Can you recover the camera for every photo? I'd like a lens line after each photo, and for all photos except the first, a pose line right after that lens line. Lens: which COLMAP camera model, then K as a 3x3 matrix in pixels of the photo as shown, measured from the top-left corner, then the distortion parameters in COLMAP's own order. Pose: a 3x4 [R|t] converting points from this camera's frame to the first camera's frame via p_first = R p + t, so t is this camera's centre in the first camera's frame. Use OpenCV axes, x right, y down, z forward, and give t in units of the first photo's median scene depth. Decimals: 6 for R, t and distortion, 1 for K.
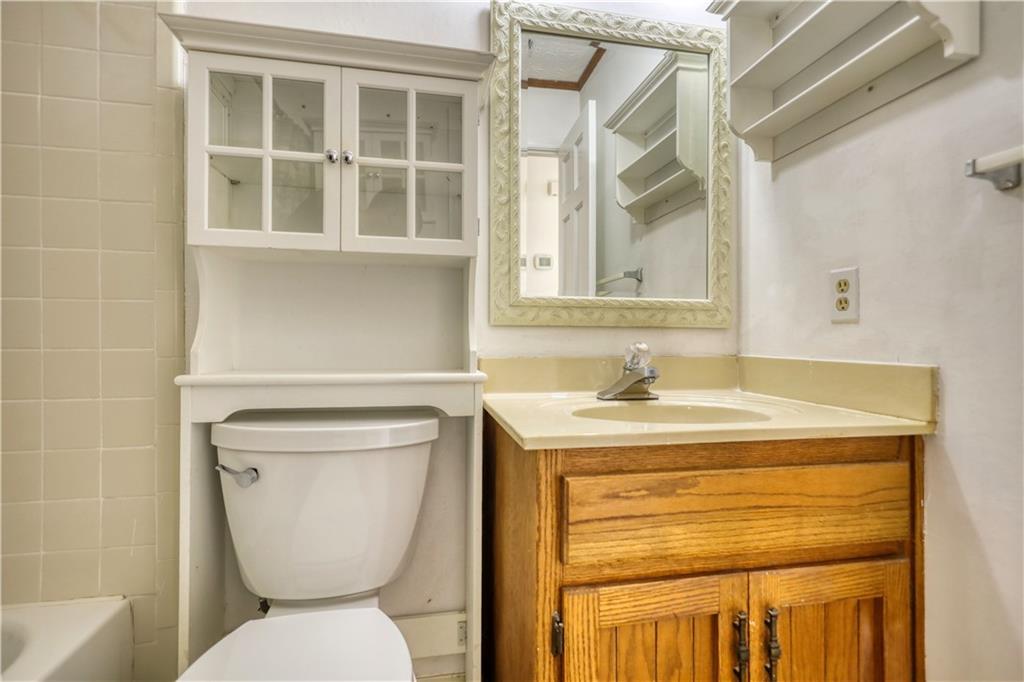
lens RADIAL K [[488.2, 0, 513.5], [0, 488.2, 339.9], [0, 0, 1]] dist [0.002180, 0.000494]
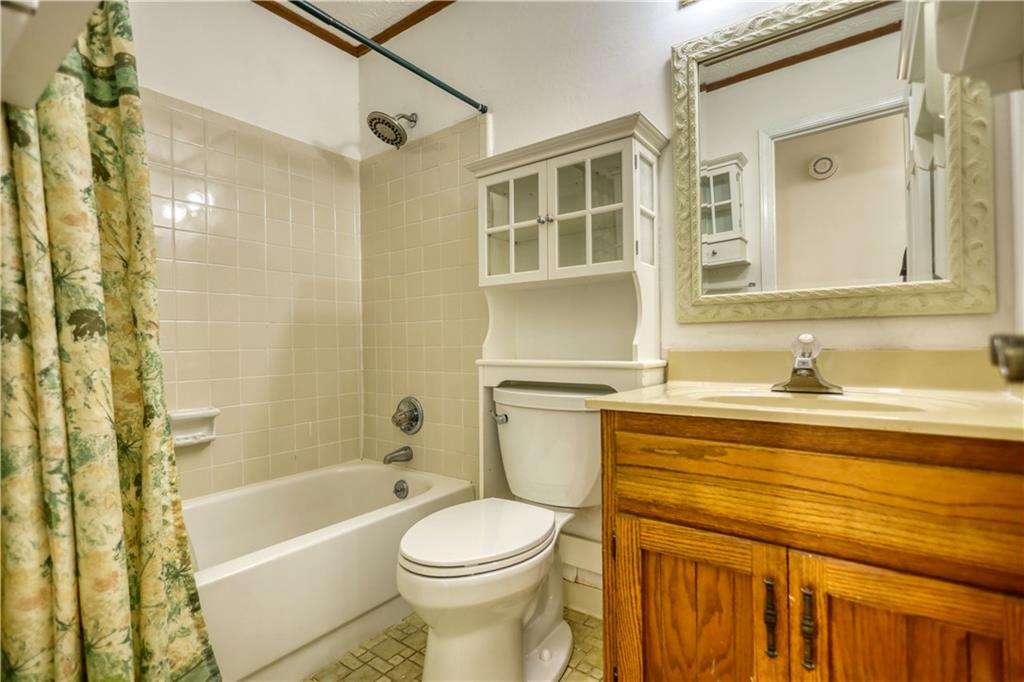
lens RADIAL K [[482.8, 0, 510.6], [0, 482.8, 344.3], [0, 0, 1]] dist [0.001869, 0.000269]
pose [[0.675447, -0.014049, -0.737275, 0.699283], [0.013575, 0.999886, -0.006616, 0.029282], [0.737284, -0.005539, 0.675560, -0.113843]]
